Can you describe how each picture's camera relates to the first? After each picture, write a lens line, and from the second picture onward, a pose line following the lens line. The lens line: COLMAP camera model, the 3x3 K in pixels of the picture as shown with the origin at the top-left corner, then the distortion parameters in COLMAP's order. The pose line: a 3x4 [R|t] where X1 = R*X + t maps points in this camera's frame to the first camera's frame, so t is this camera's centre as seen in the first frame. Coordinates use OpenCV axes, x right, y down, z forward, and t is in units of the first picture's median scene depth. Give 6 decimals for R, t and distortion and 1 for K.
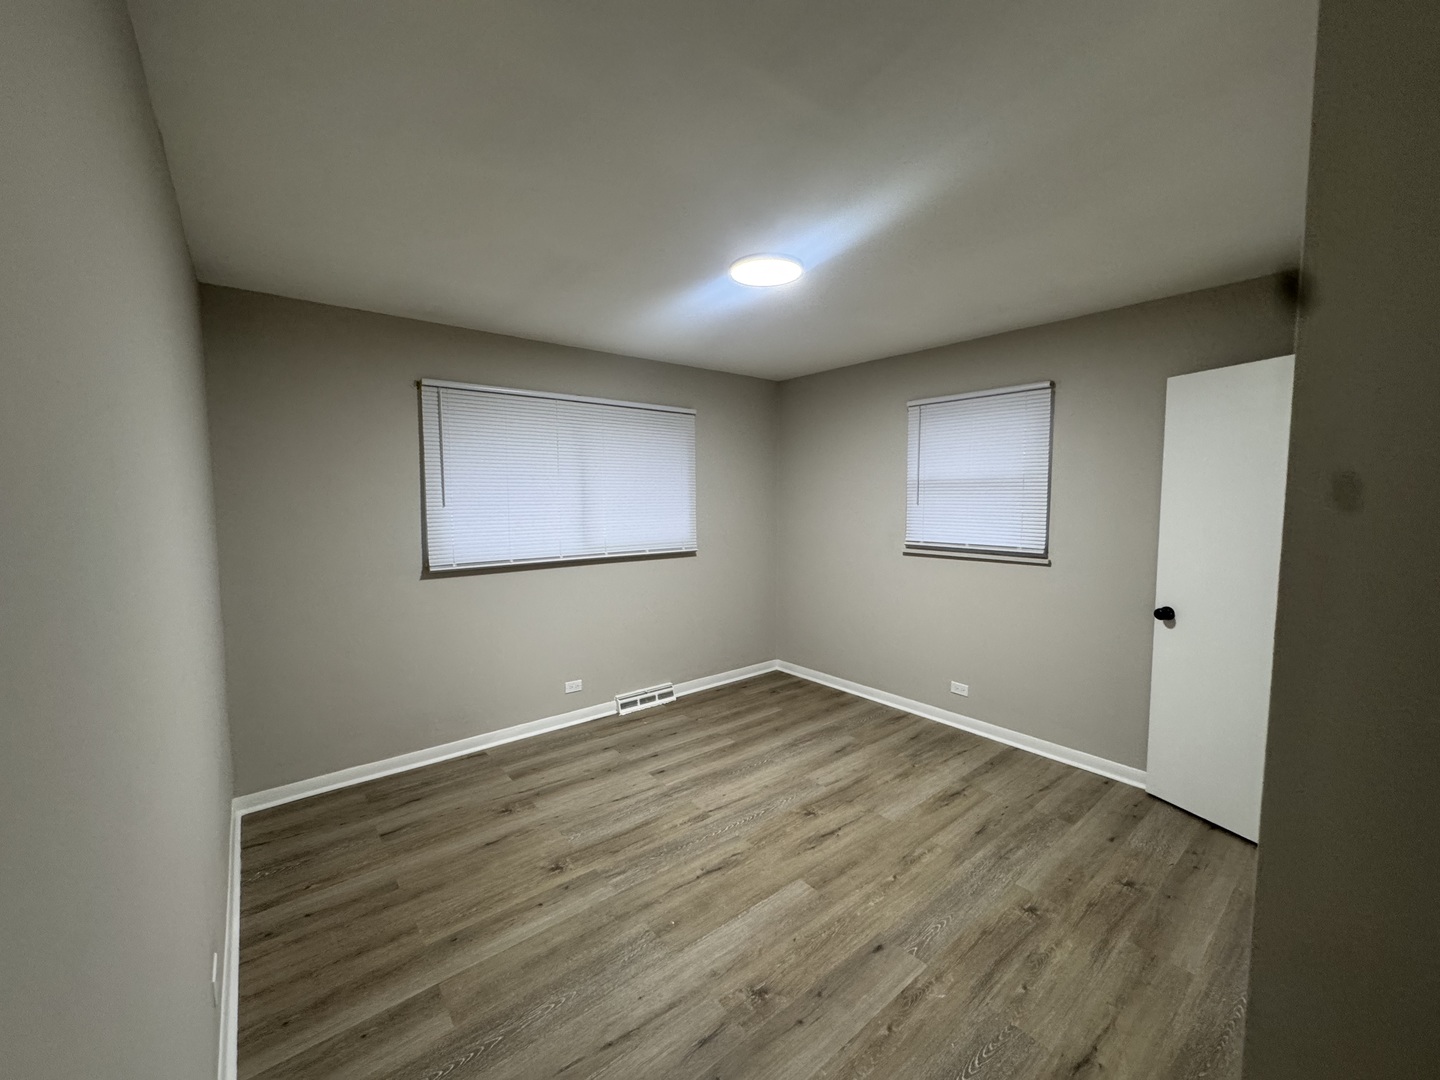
lens RADIAL K [[577.2, 0, 720.0], [0, 577.2, 540.0], [0, 0, 1]] dist [-0.000288, 0.000463]
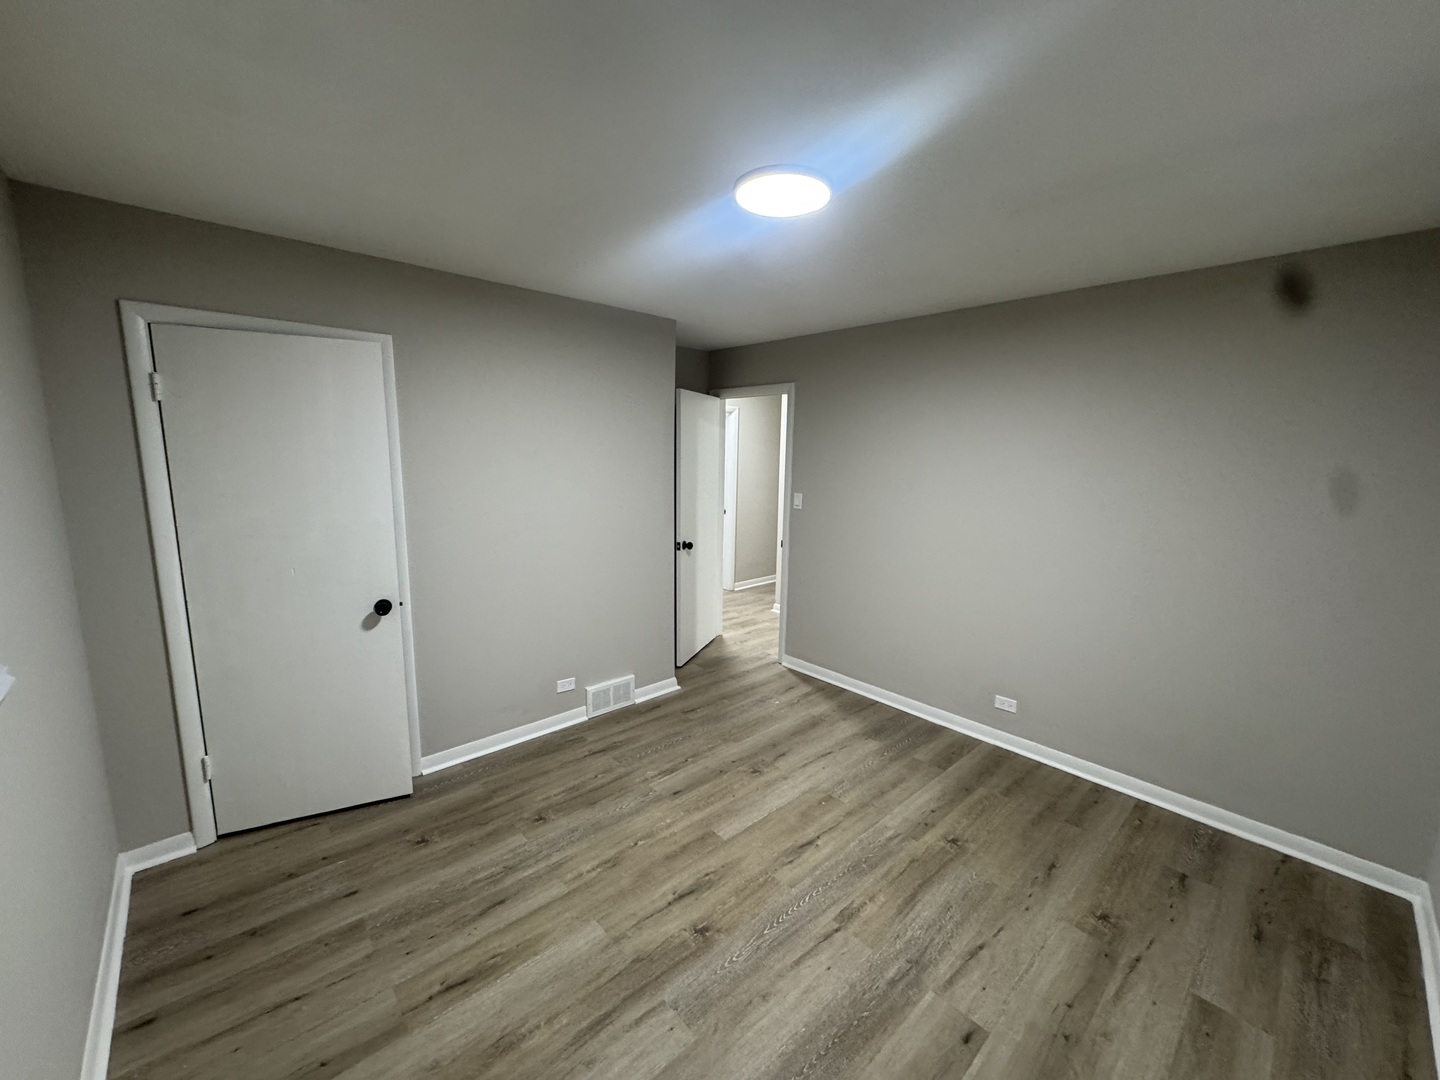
lens RADIAL K [[577.2, 0, 720.0], [0, 577.2, 540.0], [0, 0, 1]] dist [-0.000288, 0.000463]
pose [[-0.998359, -0.007028, -0.056837, 0.205221], [-0.020199, 0.971877, 0.234620, -0.205417], [0.053590, 0.235383, -0.970424, 1.841249]]
